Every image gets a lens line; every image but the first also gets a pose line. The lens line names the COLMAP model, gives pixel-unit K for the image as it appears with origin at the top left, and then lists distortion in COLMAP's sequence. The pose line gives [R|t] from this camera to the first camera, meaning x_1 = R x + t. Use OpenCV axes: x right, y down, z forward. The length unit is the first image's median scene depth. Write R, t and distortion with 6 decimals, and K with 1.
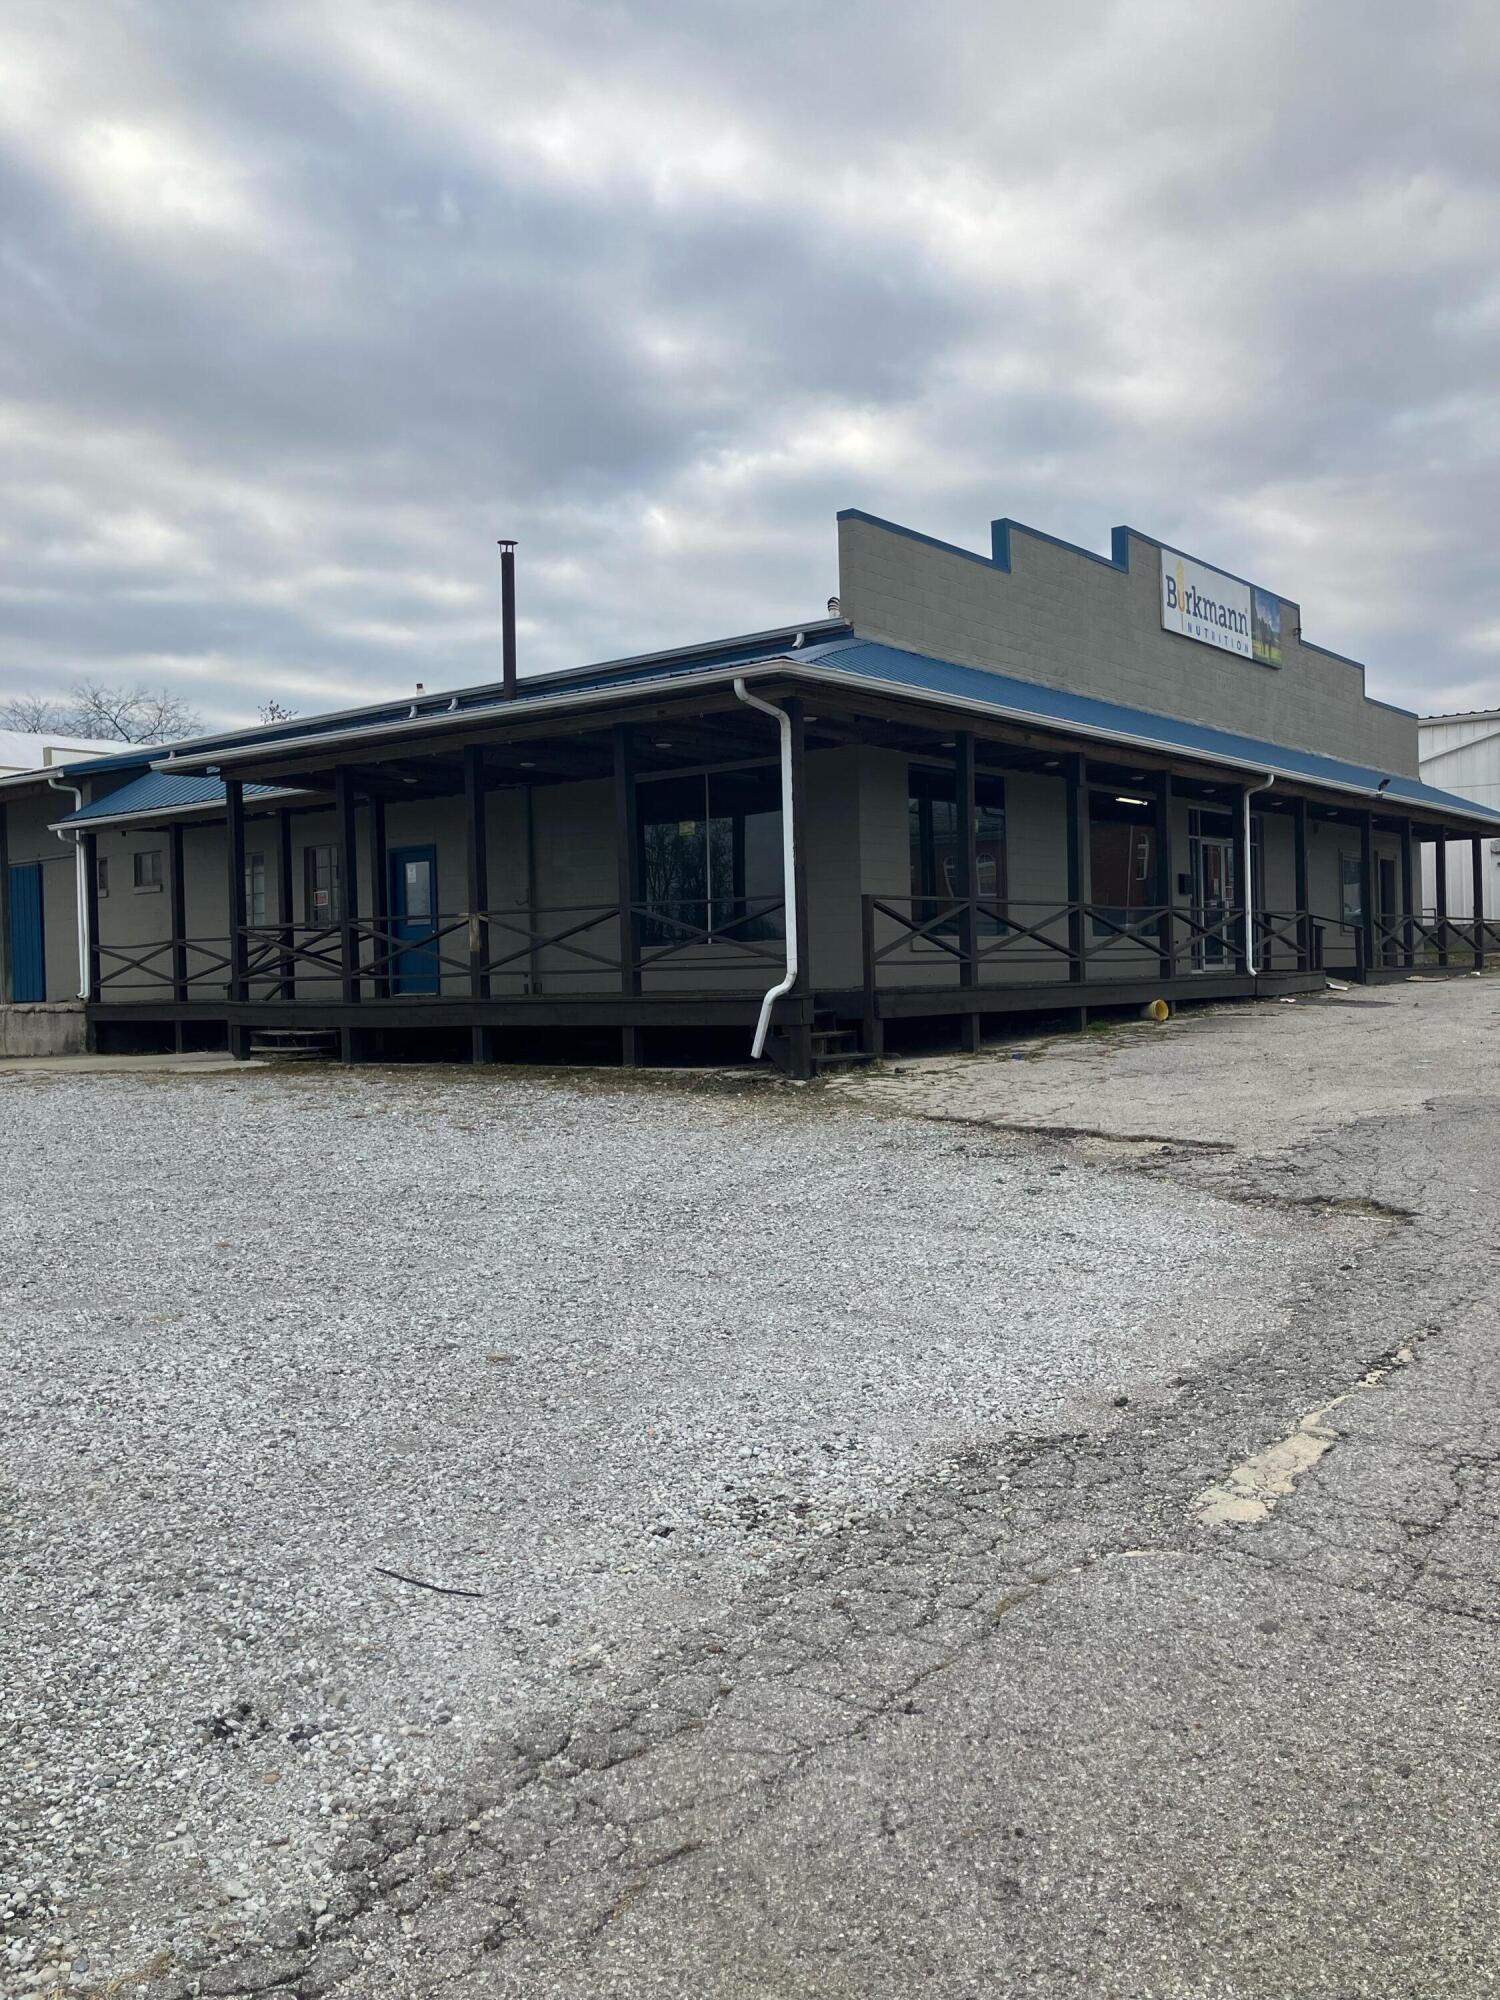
lens RADIAL K [[1630.8, 0, 750.2], [0, 1630.8, 1000.0], [0, 0, 1]] dist [0.005439, 0.002351]
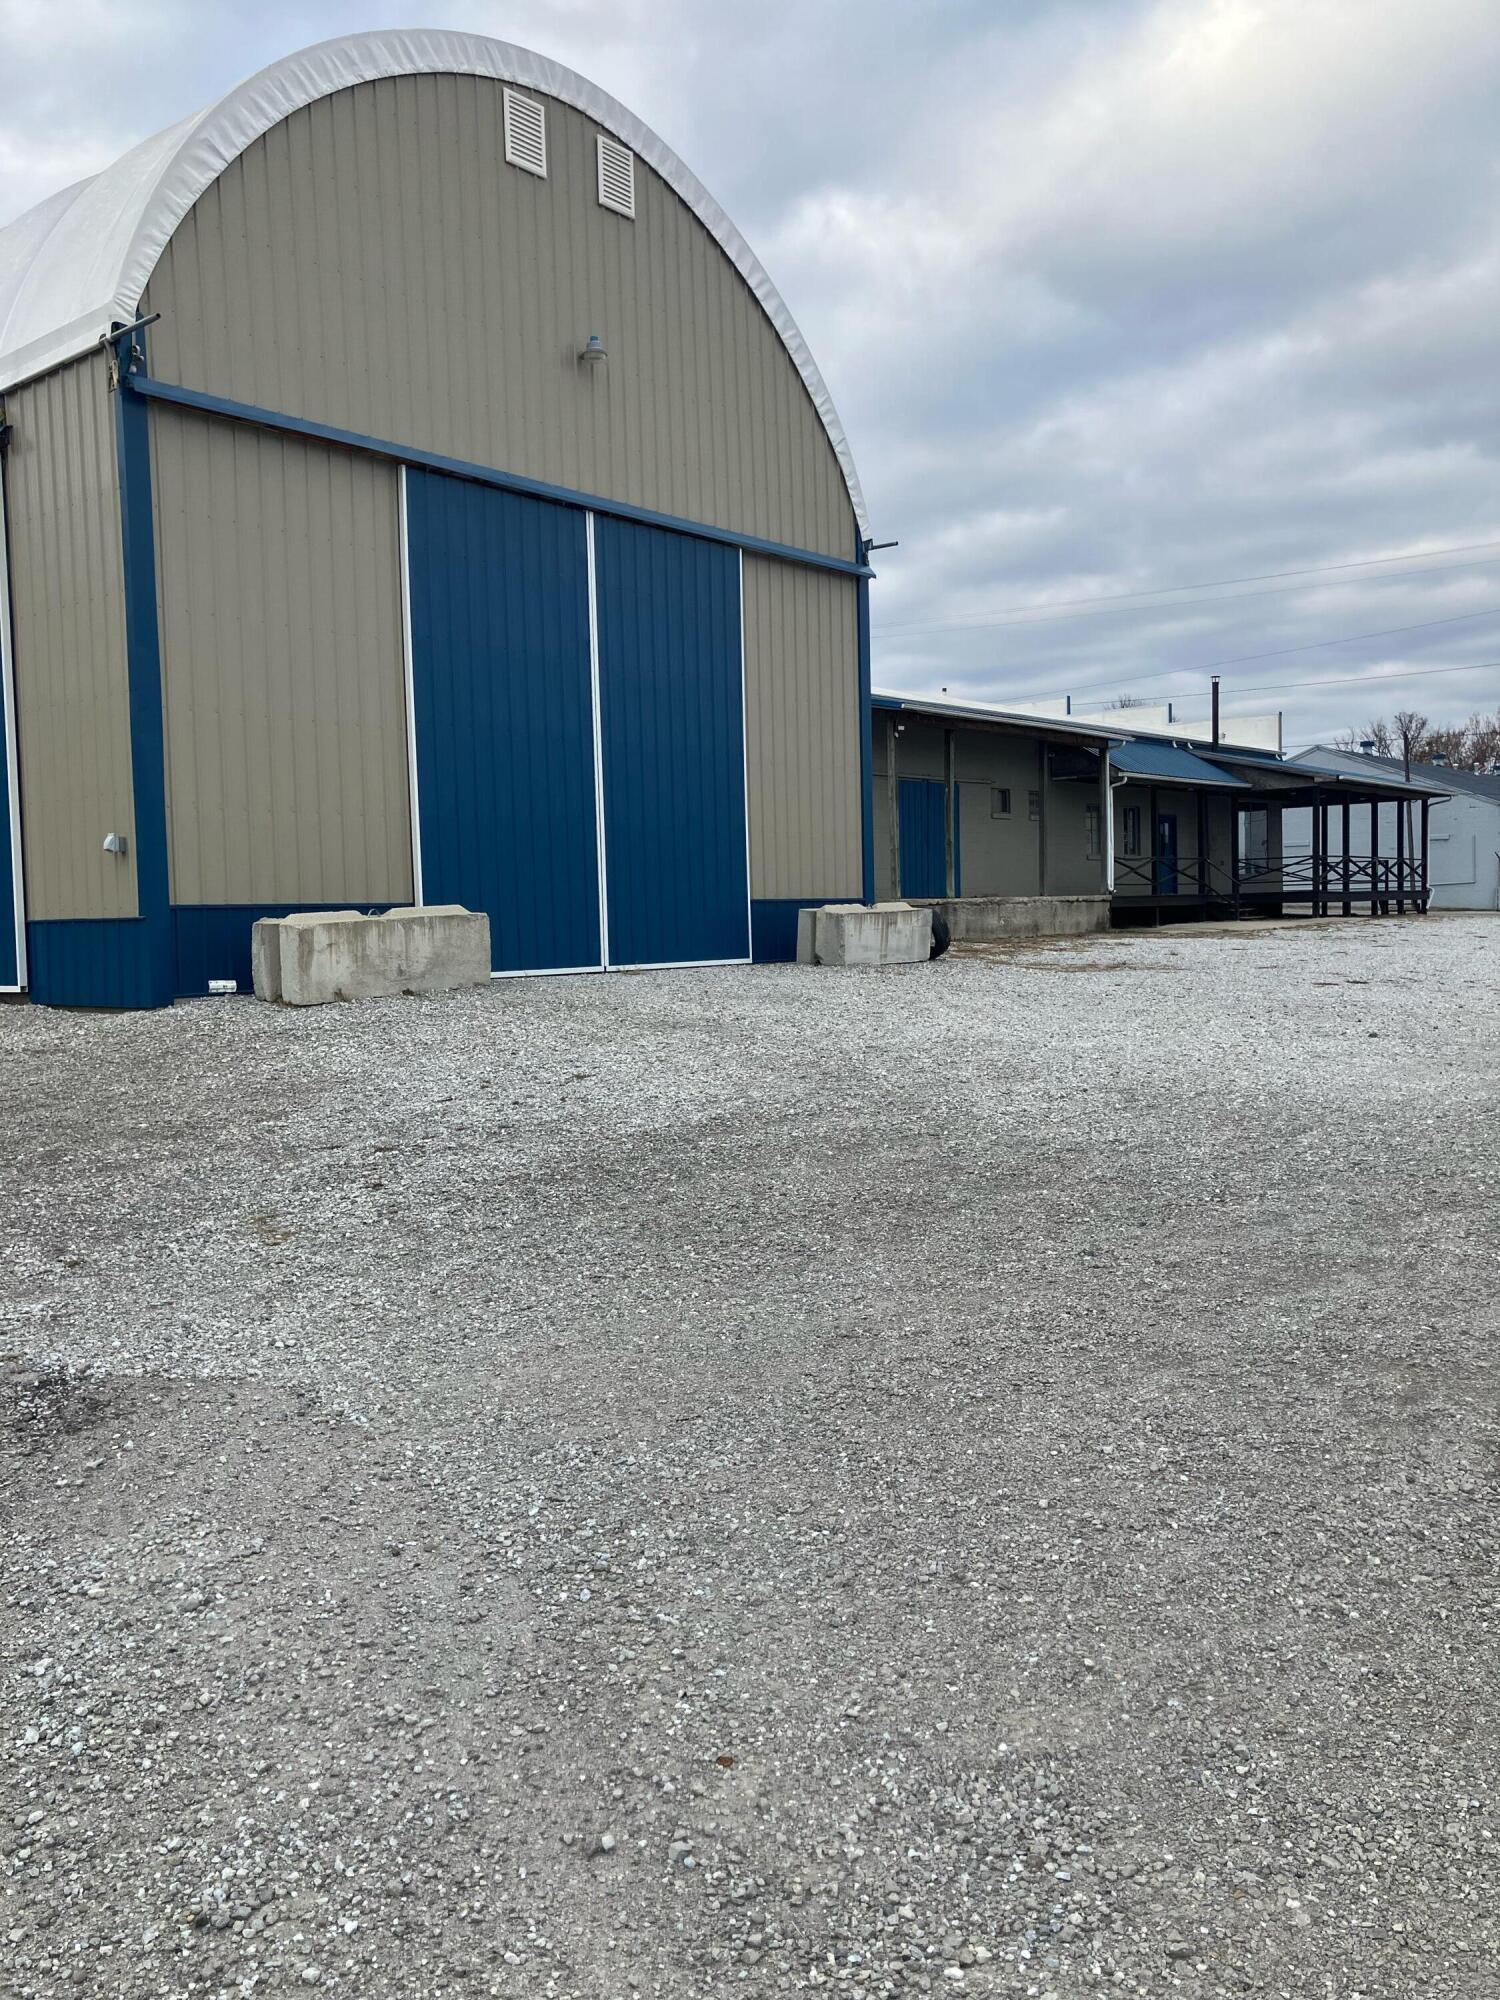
lens RADIAL K [[1630.8, 0, 750.2], [0, 1630.8, 1001.1], [0, 0, 1]] dist [0.005439, 0.002351]
pose [[0.029694, -0.039718, 0.998770, -1.876959], [0.022350, 0.998987, 0.039062, 0.032143], [-0.999309, 0.021163, 0.030552, 1.275990]]
